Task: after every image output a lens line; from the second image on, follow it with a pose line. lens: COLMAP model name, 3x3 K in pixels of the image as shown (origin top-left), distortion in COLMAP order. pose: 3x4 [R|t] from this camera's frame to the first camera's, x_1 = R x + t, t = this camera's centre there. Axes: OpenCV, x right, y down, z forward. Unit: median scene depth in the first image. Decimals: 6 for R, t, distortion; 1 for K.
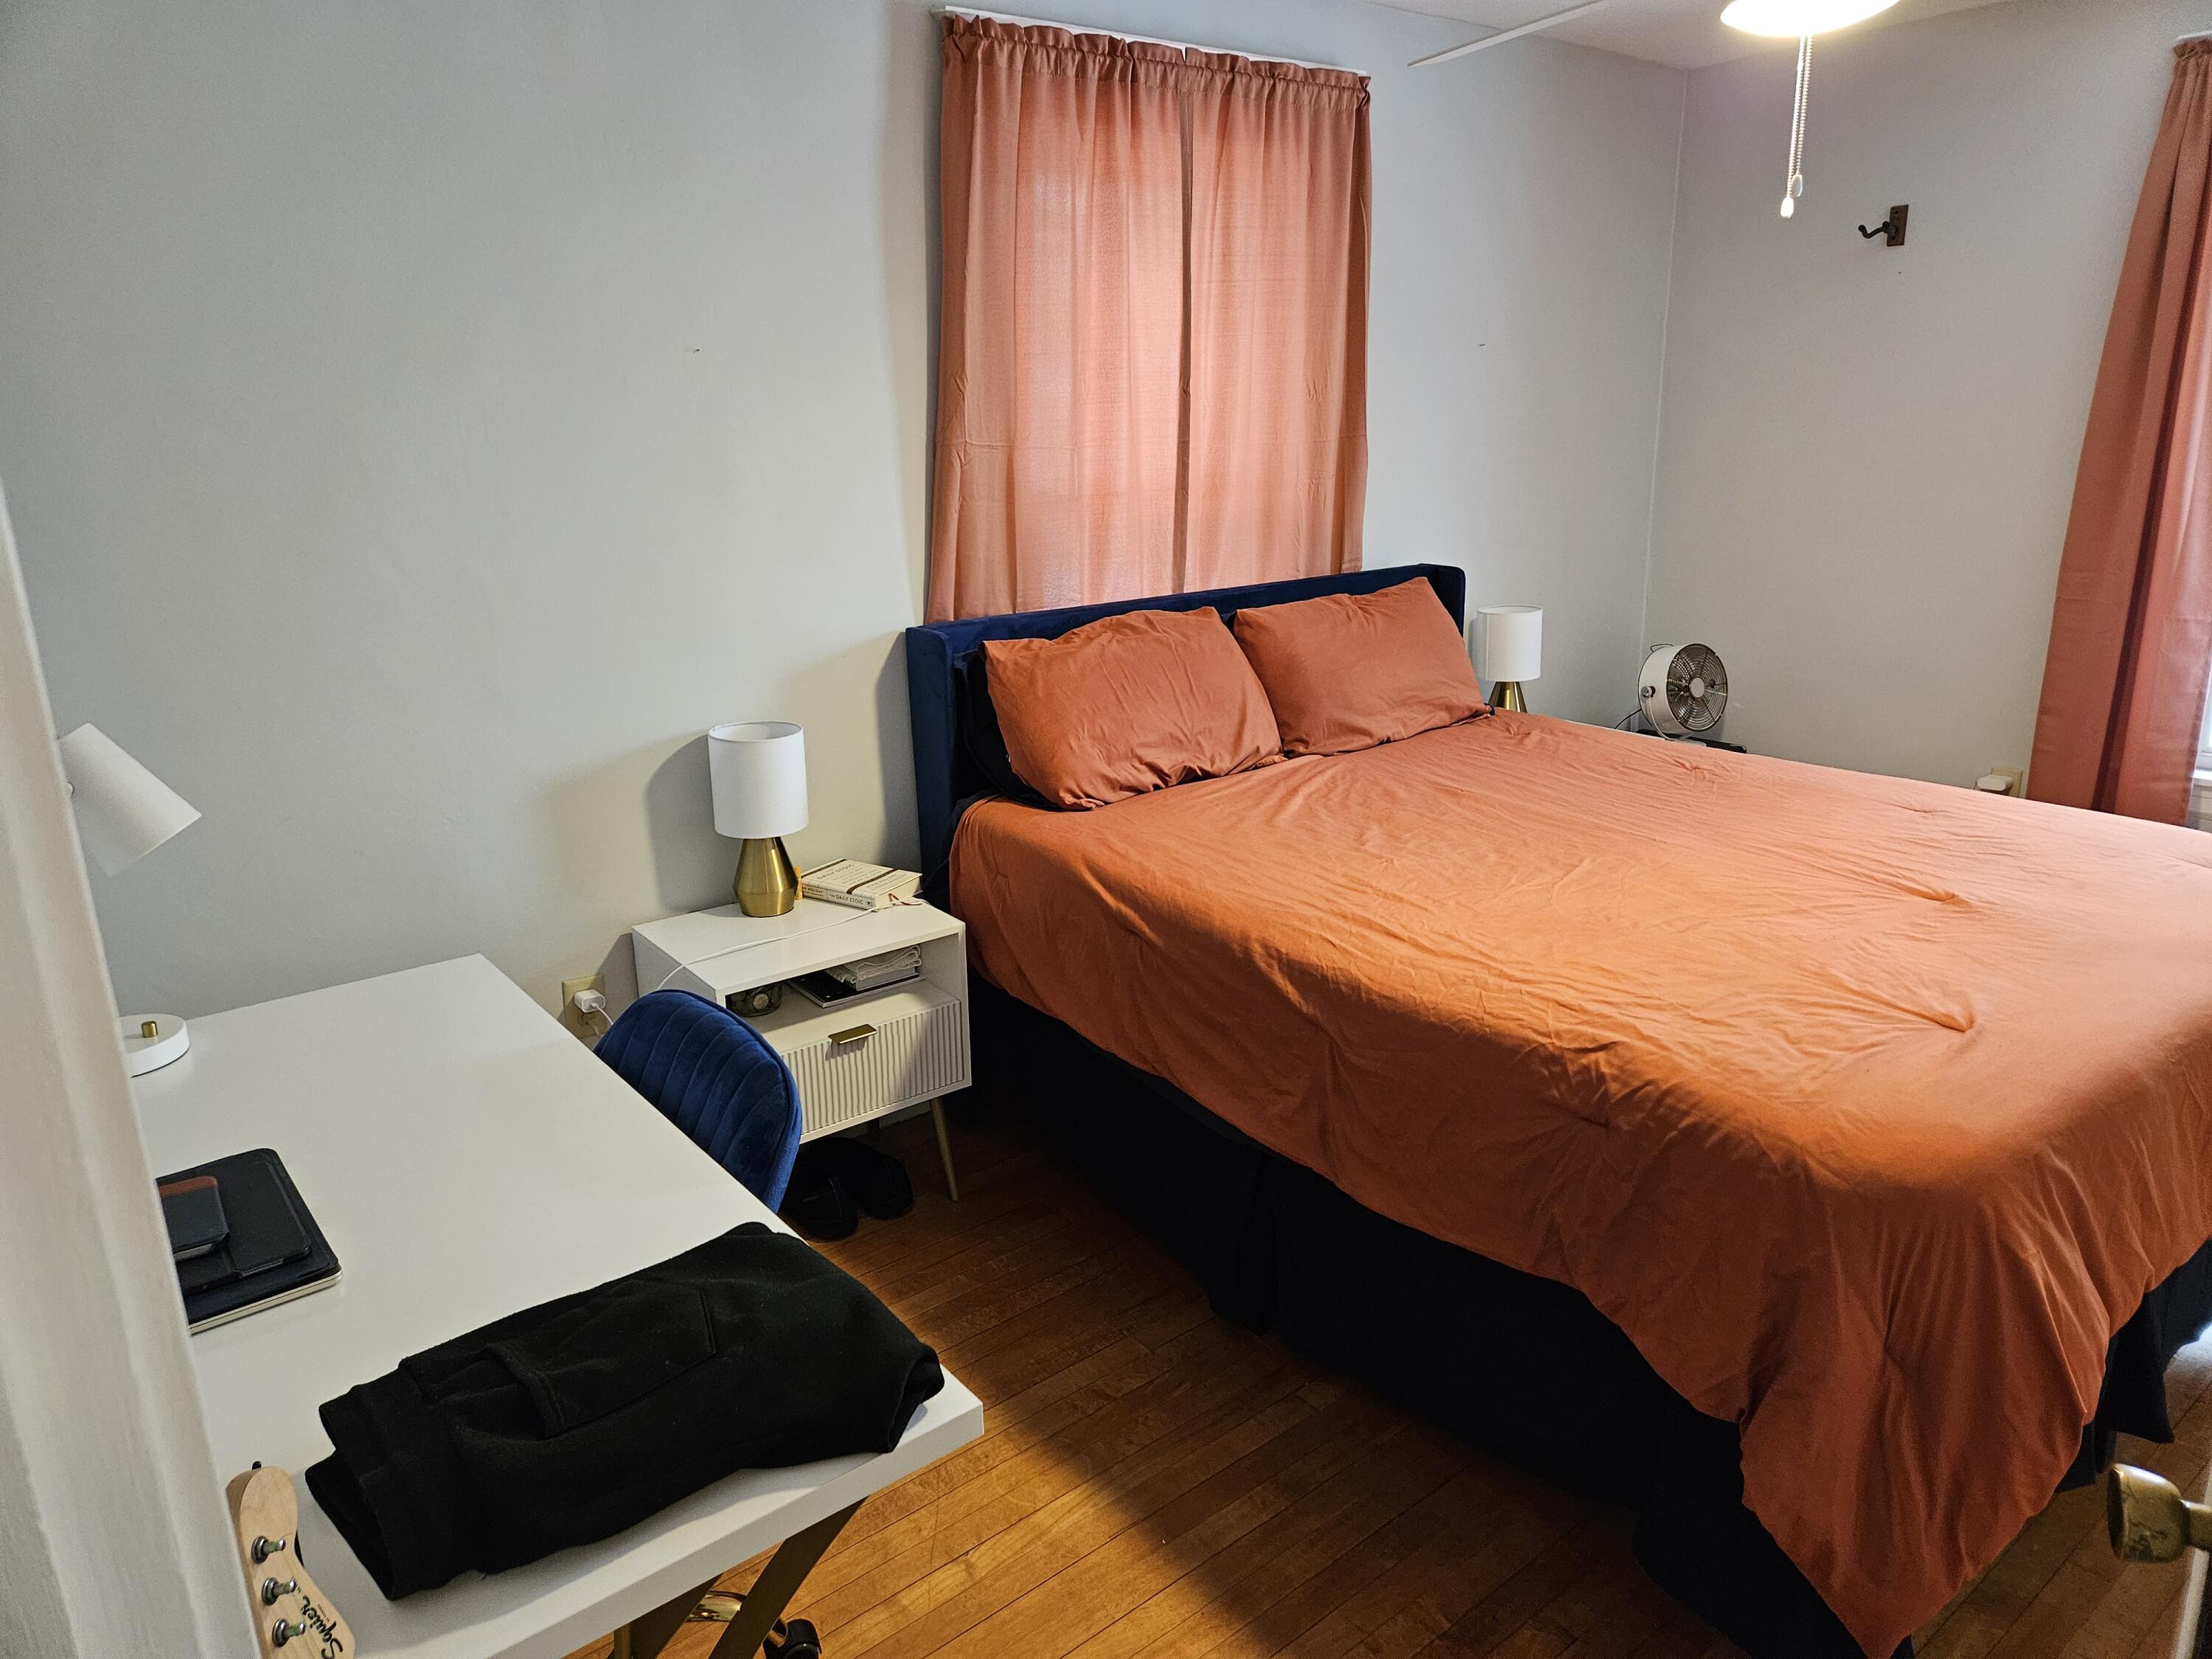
lens RADIAL K [[1482.9, 0, 1111.9], [0, 1482.9, 805.9], [0, 0, 1]] dist [0.091161, -0.087402]
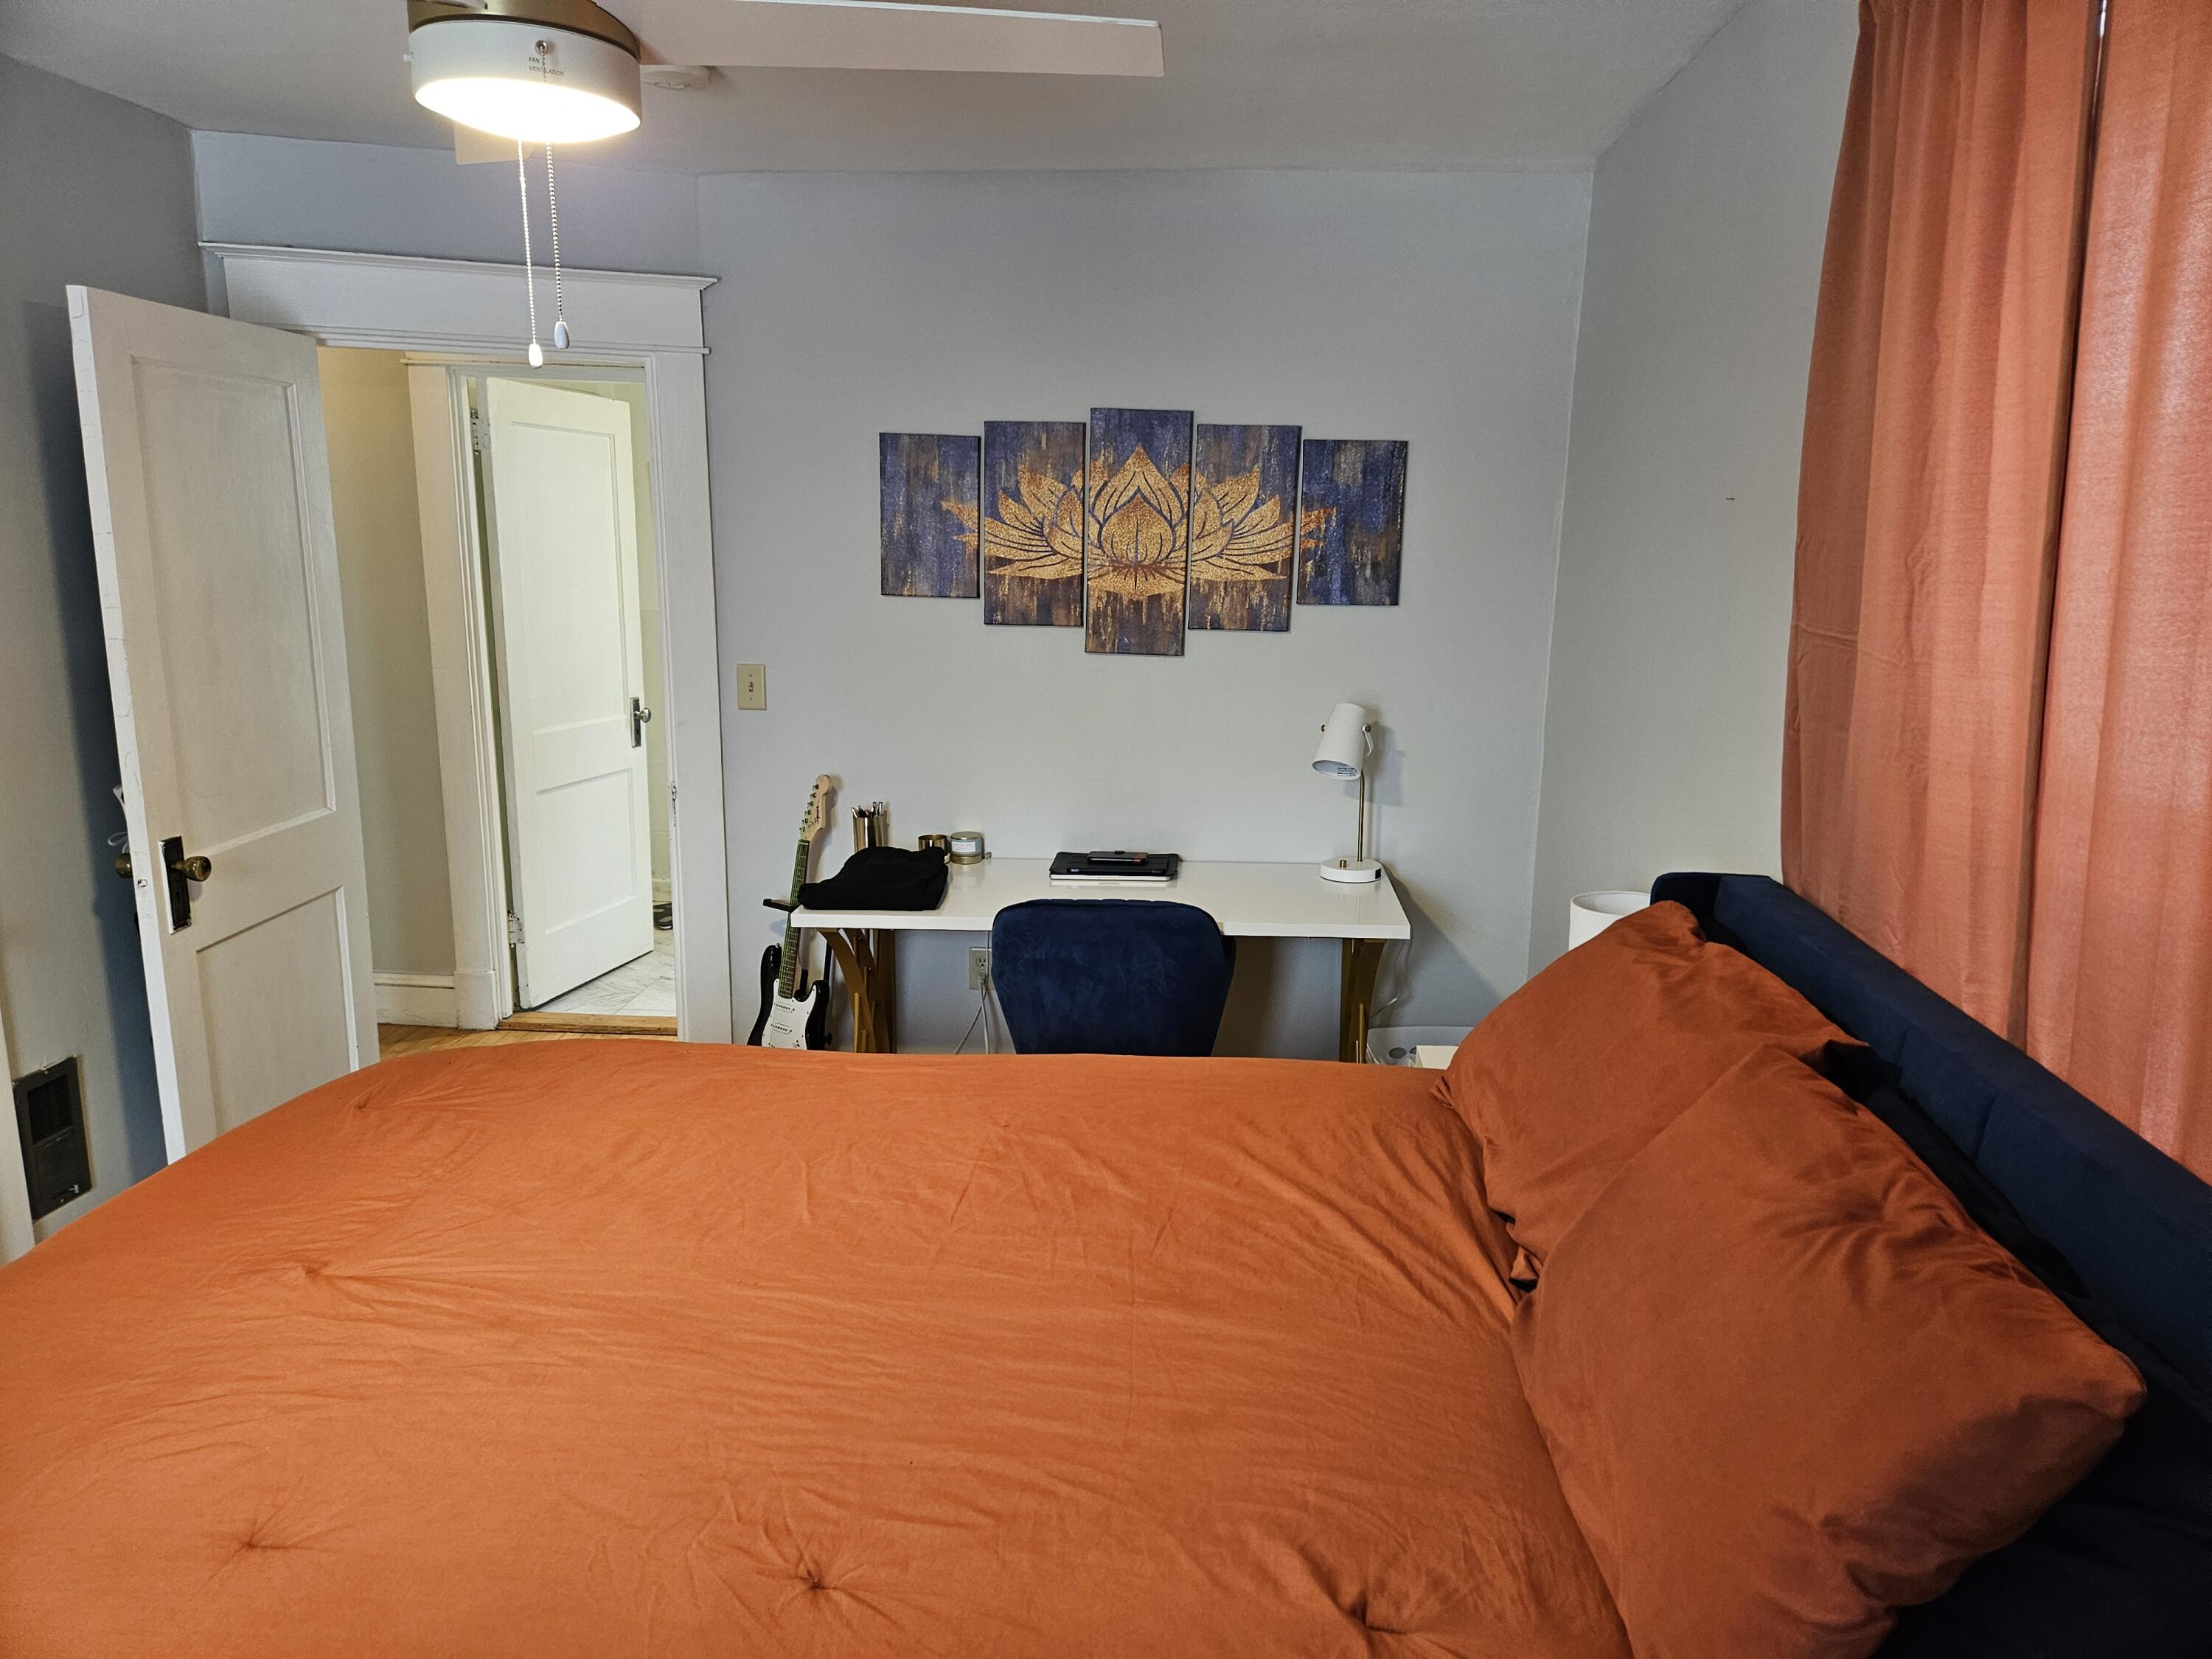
lens RADIAL K [[1482.9, 0, 1111.9], [0, 1482.9, 805.9], [0, 0, 1]] dist [0.091161, -0.087402]
pose [[-0.684234, 0.152537, -0.713132, 0.582568], [-0.183458, 0.910428, 0.370762, -0.361365], [0.705810, 0.384517, -0.594961, 1.214499]]
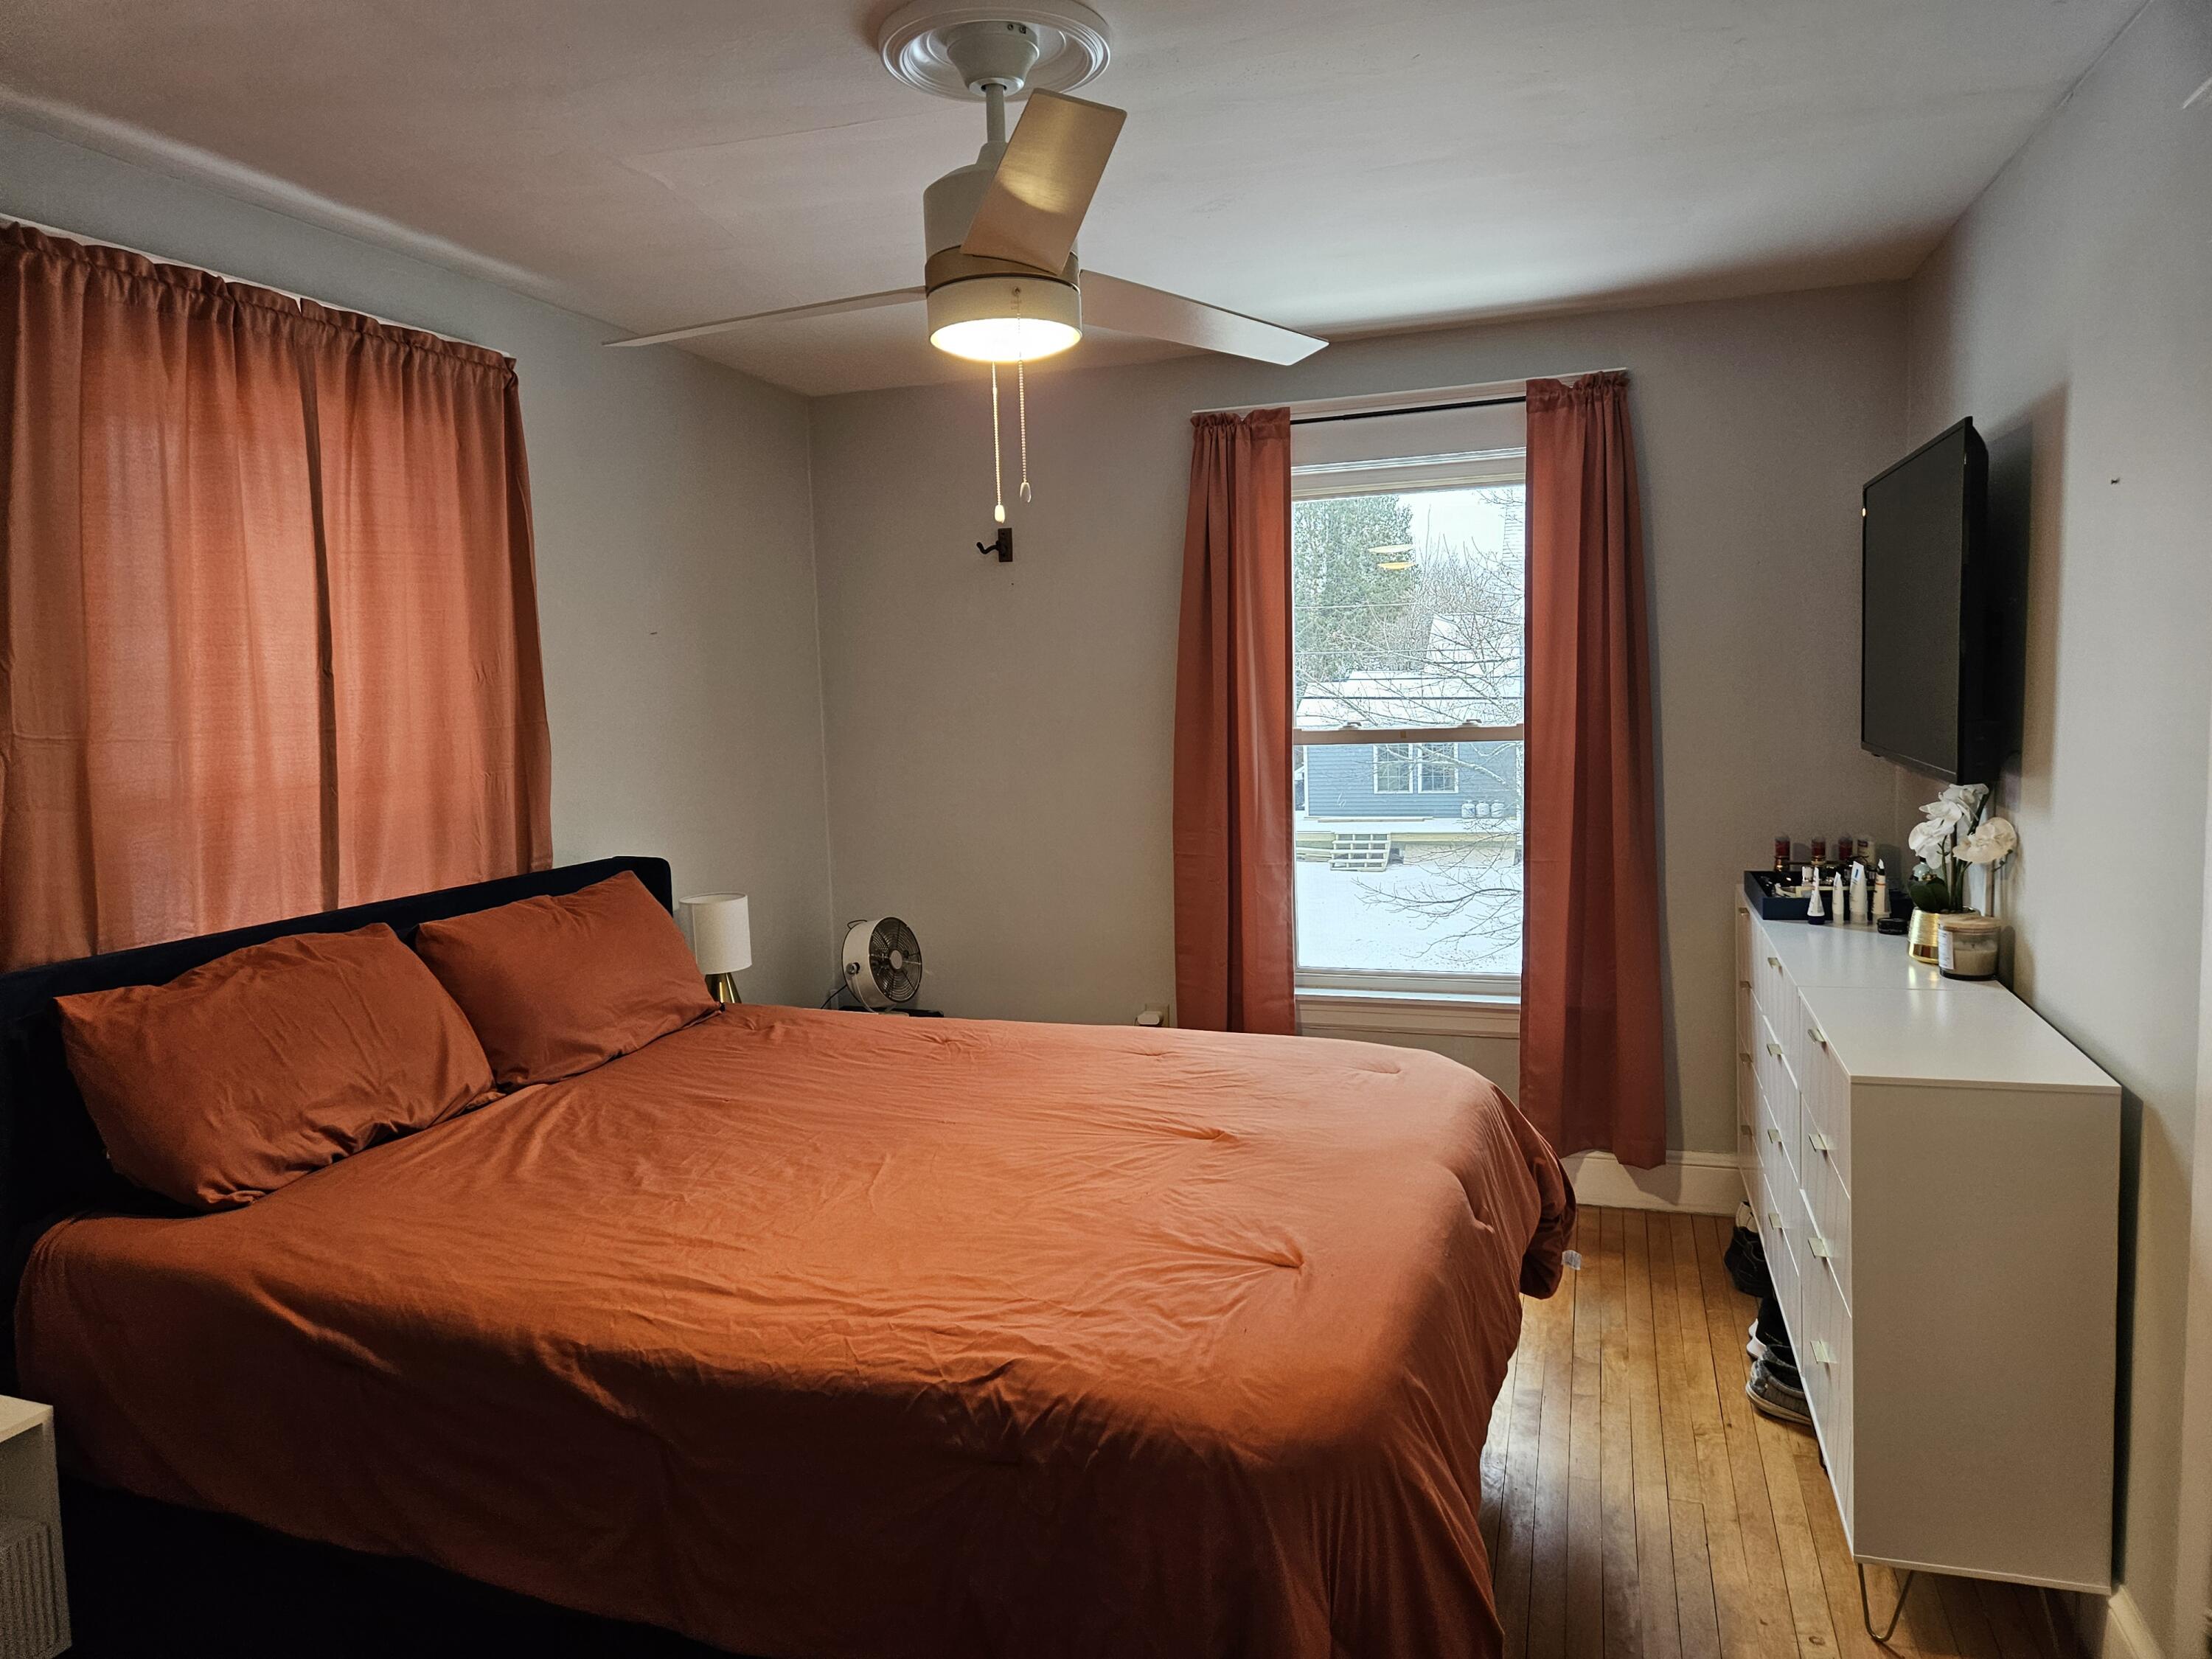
lens RADIAL K [[1482.9, 0, 1111.9], [0, 1482.9, 805.9], [0, 0, 1]] dist [0.091161, -0.087402]
pose [[0.835518, -0.044369, 0.547669, -0.057259], [0.146490, 0.978646, -0.144200, -0.019408], [-0.529576, 0.200709, 0.824176, 0.090079]]
